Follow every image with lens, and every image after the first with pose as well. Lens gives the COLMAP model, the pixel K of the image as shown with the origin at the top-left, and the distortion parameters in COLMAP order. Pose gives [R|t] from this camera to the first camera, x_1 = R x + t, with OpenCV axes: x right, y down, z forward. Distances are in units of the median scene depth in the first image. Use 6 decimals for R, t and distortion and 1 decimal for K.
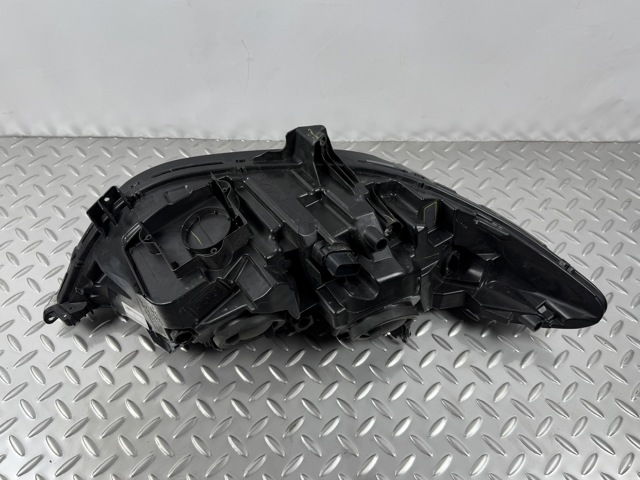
lens RADIAL K [[523.5, 0, 320.0], [0, 523.5, 240.0], [0, 0, 1]] dist [0.043236, -0.098997]
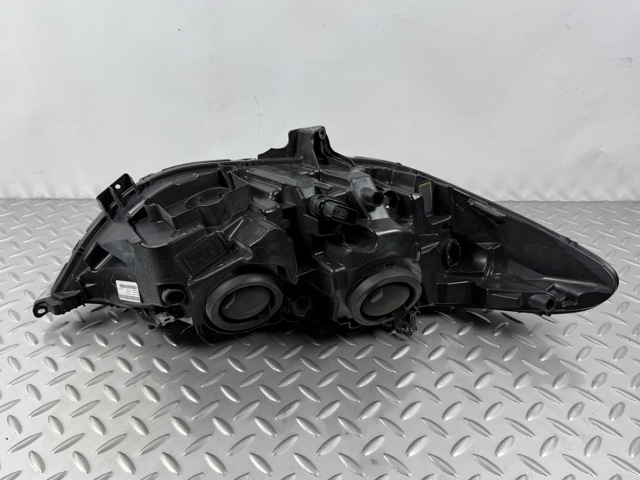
lens RADIAL K [[523.5, 0, 320.0], [0, 523.5, 240.0], [0, 0, 1]] dist [0.043236, -0.098997]
pose [[0.999726, -0.005339, -0.022812, 0.023682], [-0.004219, 0.916753, -0.399431, 0.422658], [0.023046, 0.399418, 0.916479, 0.078619]]
